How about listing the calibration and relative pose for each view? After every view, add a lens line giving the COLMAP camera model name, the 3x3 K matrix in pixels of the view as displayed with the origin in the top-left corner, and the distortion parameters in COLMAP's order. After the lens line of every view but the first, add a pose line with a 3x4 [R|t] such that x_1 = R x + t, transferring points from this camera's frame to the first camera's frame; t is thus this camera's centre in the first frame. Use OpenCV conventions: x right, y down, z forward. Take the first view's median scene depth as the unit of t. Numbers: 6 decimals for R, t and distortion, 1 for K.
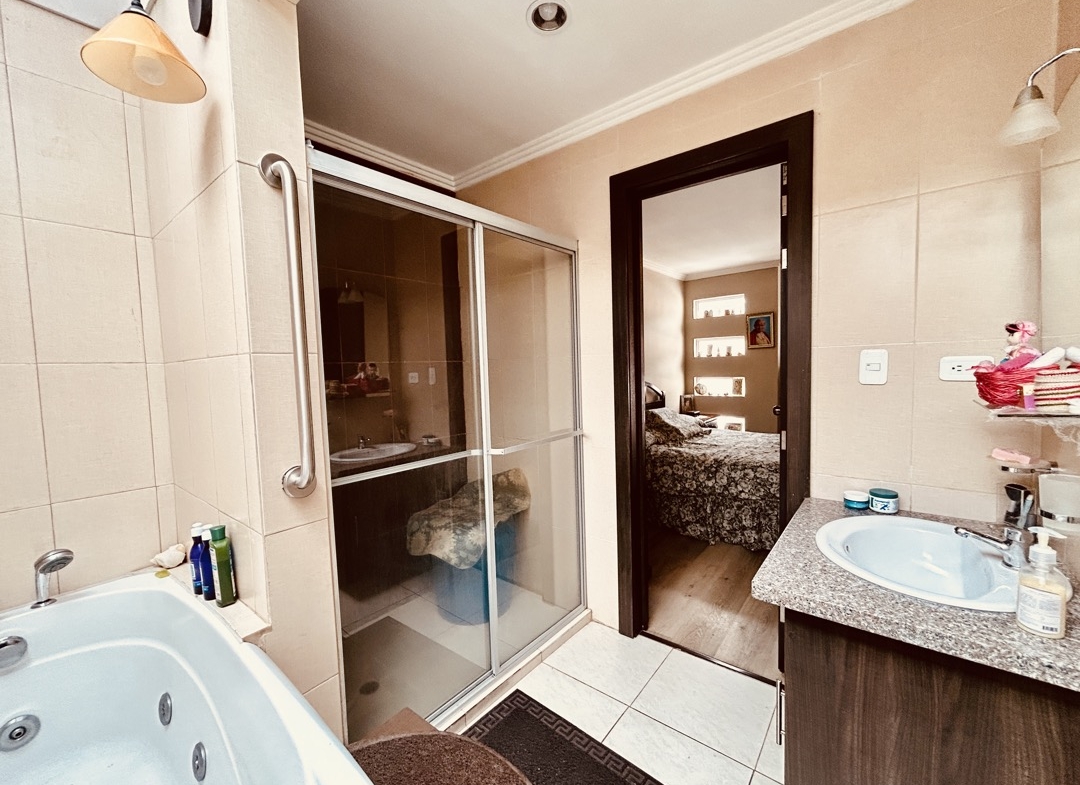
lens RADIAL K [[436.6, 0, 540.0], [0, 436.6, 392.5], [0, 0, 1]] dist [-0.002045, -0.000257]
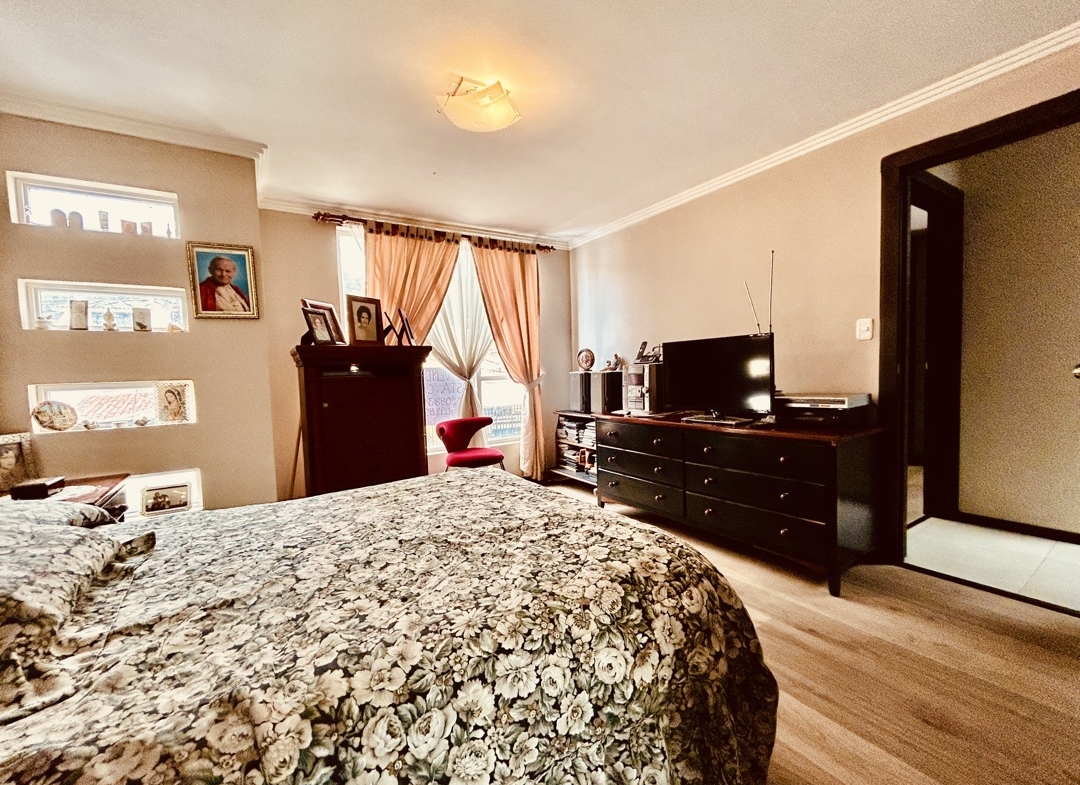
lens RADIAL K [[436.6, 0, 540.0], [0, 436.6, 392.5], [0, 0, 1]] dist [-0.002045, -0.000257]
pose [[0.310662, -0.025015, 0.950191, 0.150872], [0.080521, 0.996753, -0.000086, 0.006264], [-0.947104, 0.076537, 0.311667, 0.513464]]
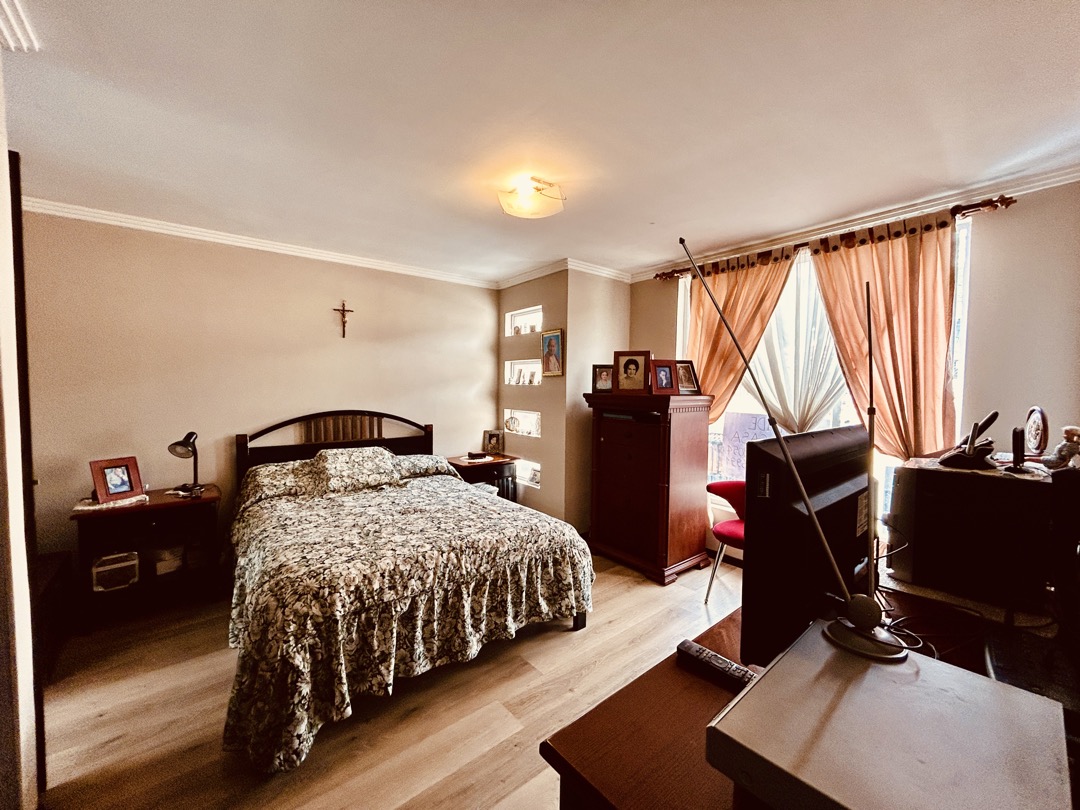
lens RADIAL K [[433.8, 0, 540.0], [0, 433.8, 405.0], [0, 0, 1]] dist [-0.010000, 0.000135]
pose [[0.977558, 0.050787, -0.204455, 0.615709], [-0.052596, 0.998610, -0.003421, -0.045532], [0.203997, 0.014097, 0.978870, 0.244377]]
